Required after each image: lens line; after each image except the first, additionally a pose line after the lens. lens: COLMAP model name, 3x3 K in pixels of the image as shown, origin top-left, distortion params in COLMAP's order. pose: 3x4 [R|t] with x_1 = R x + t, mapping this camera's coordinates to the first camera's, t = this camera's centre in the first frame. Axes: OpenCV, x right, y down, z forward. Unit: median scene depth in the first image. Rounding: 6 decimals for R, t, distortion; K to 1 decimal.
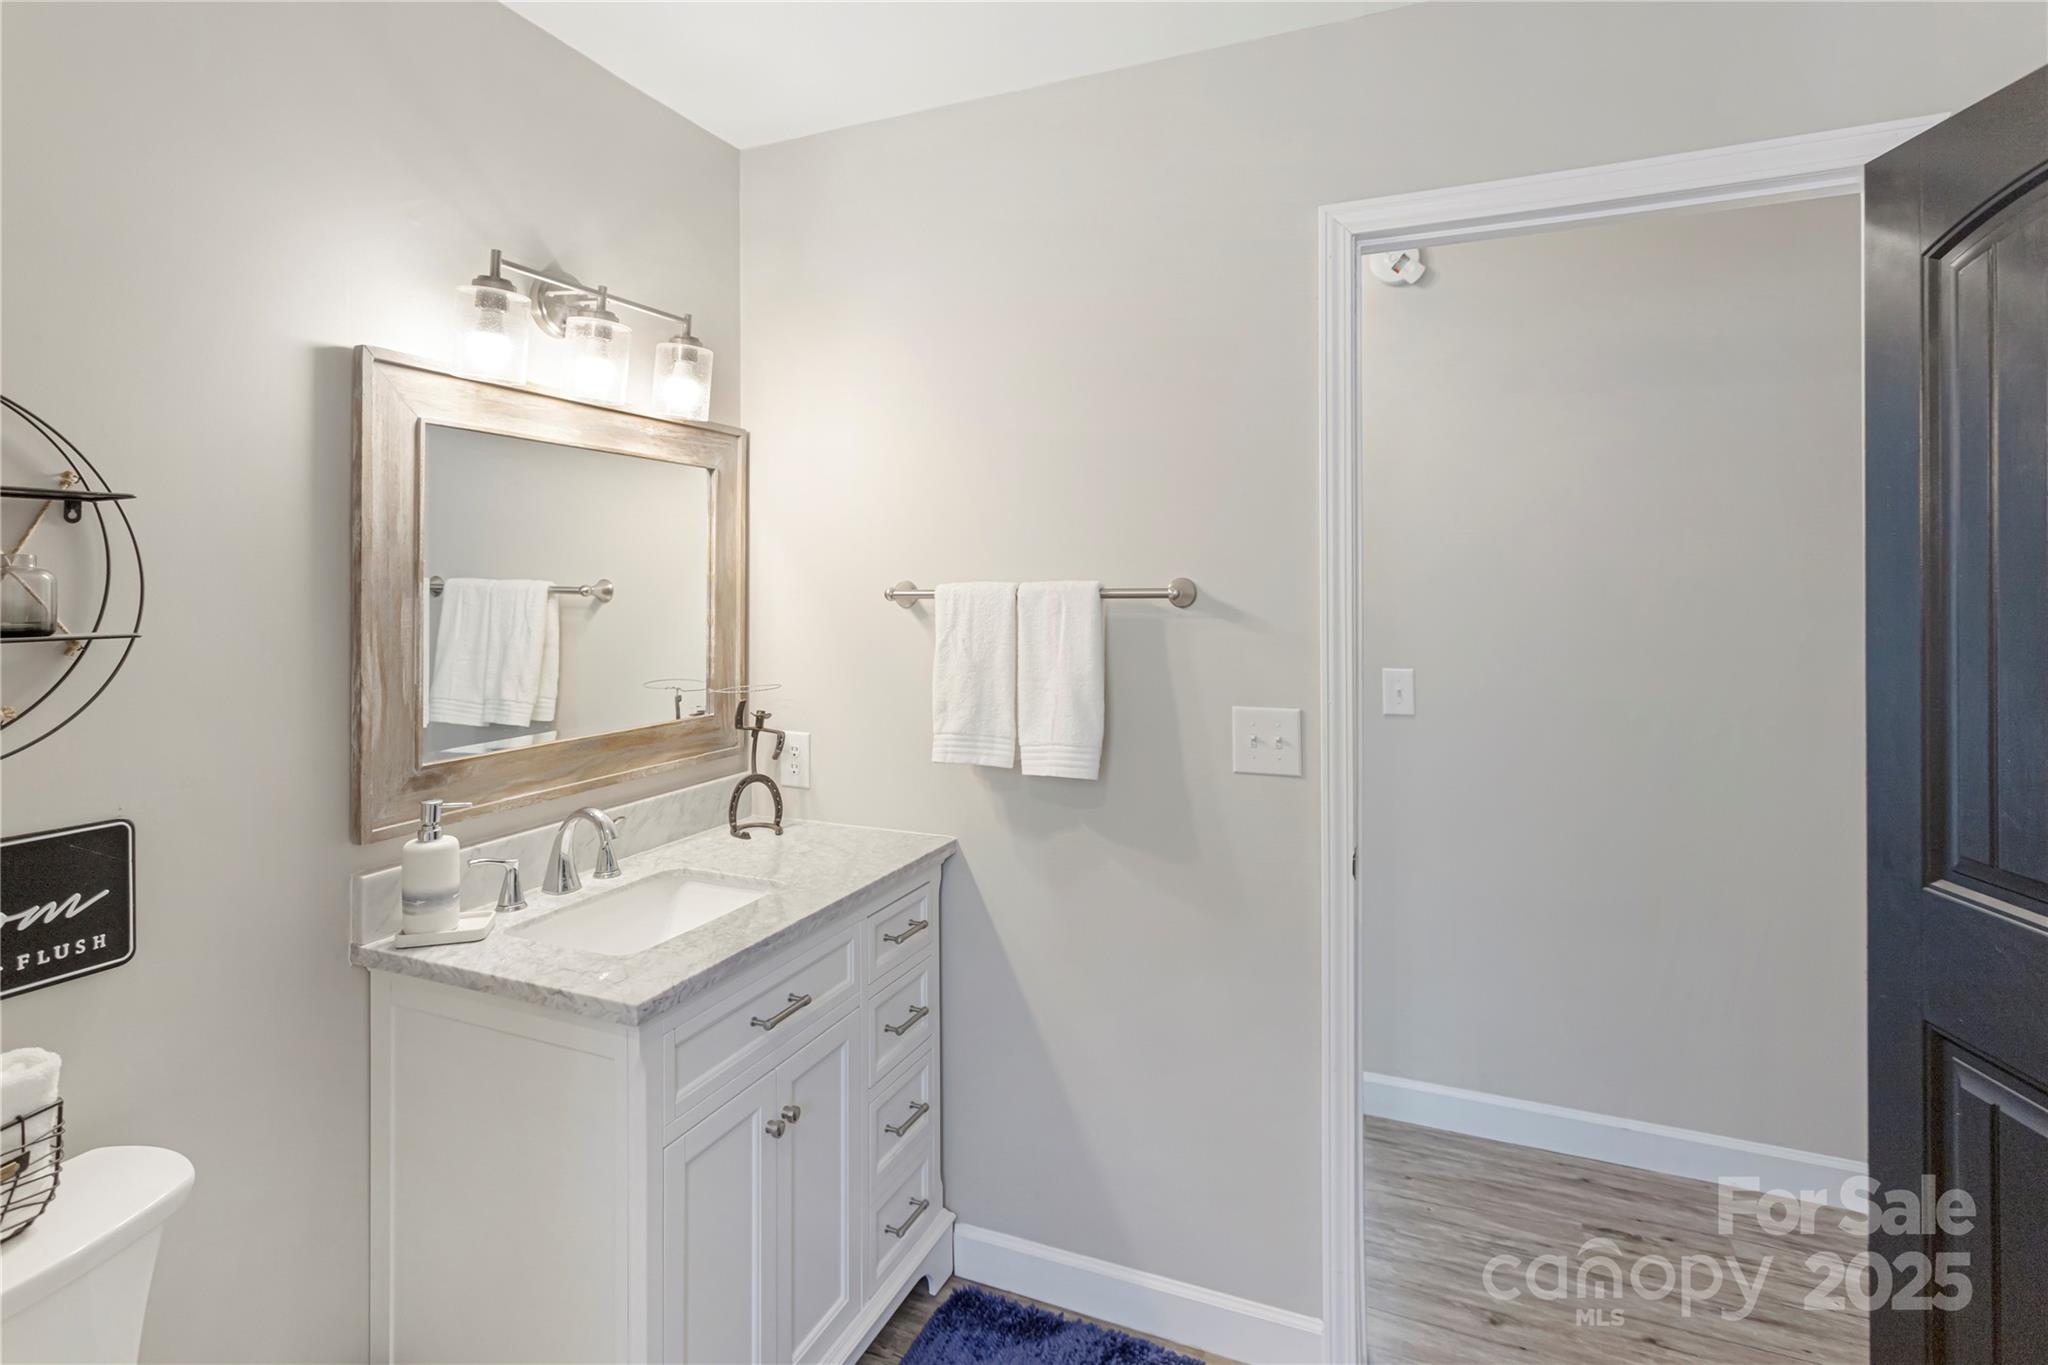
lens RADIAL K [[995.2, 0, 1025.9], [0, 995.2, 581.6], [0, 0, 1]] dist [-0.000135, 0.000024]
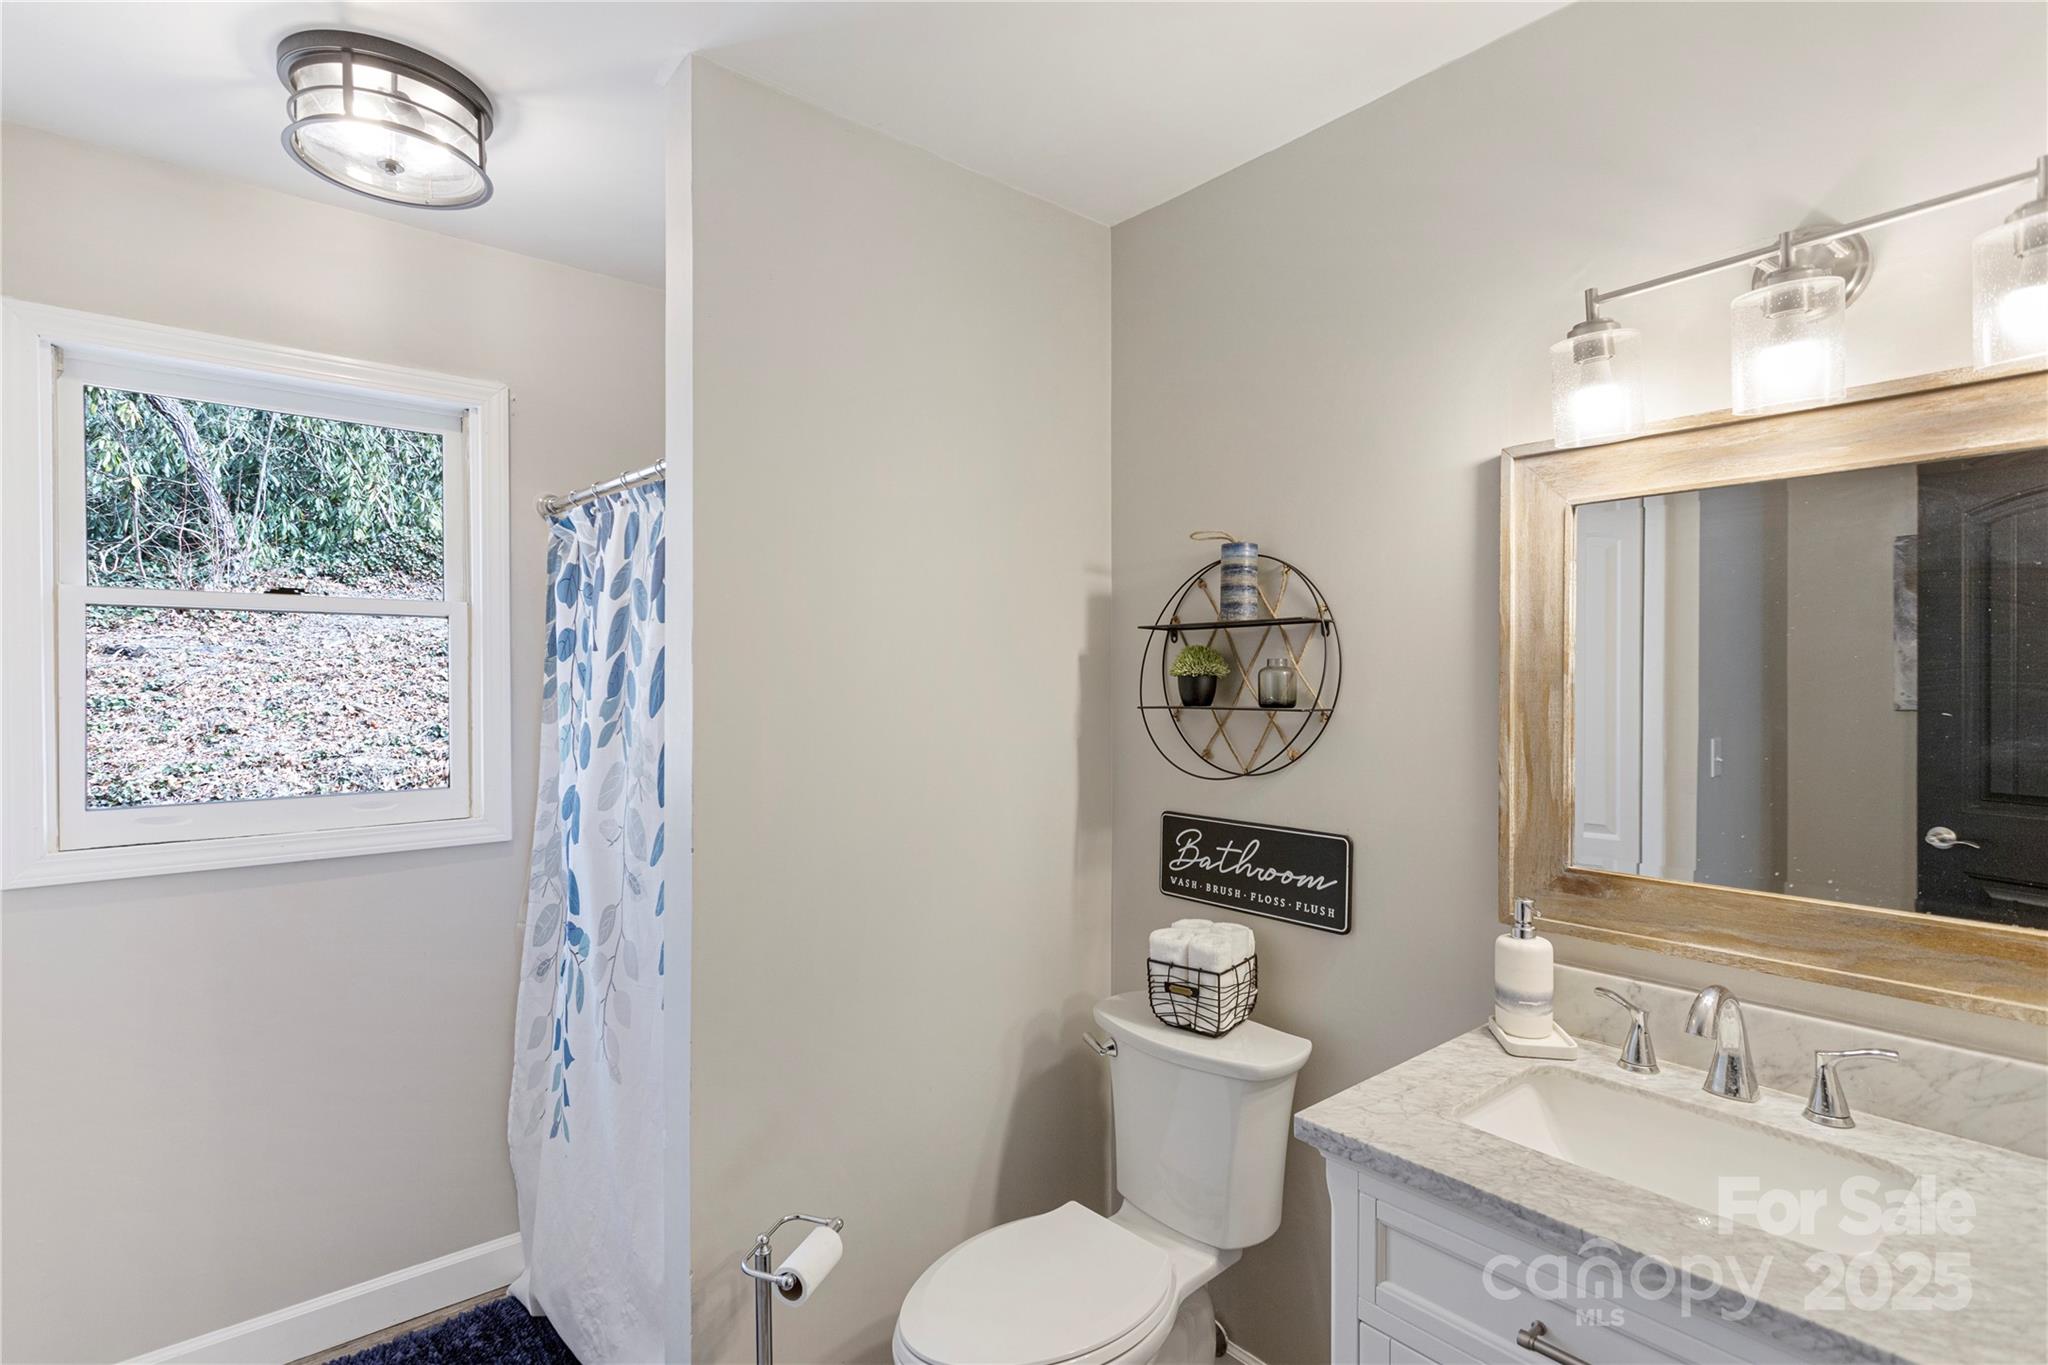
lens RADIAL K [[943.6, 0, 1024.0], [0, 943.6, 682.5], [0, 0, 1]] dist [-0.000410, -0.000187]
pose [[-0.453759, 0.001323, -0.891123, 0.442869], [0.003428, 0.999994, -0.000260, 0.007438], [0.891118, -0.003173, -0.453761, 0.973574]]
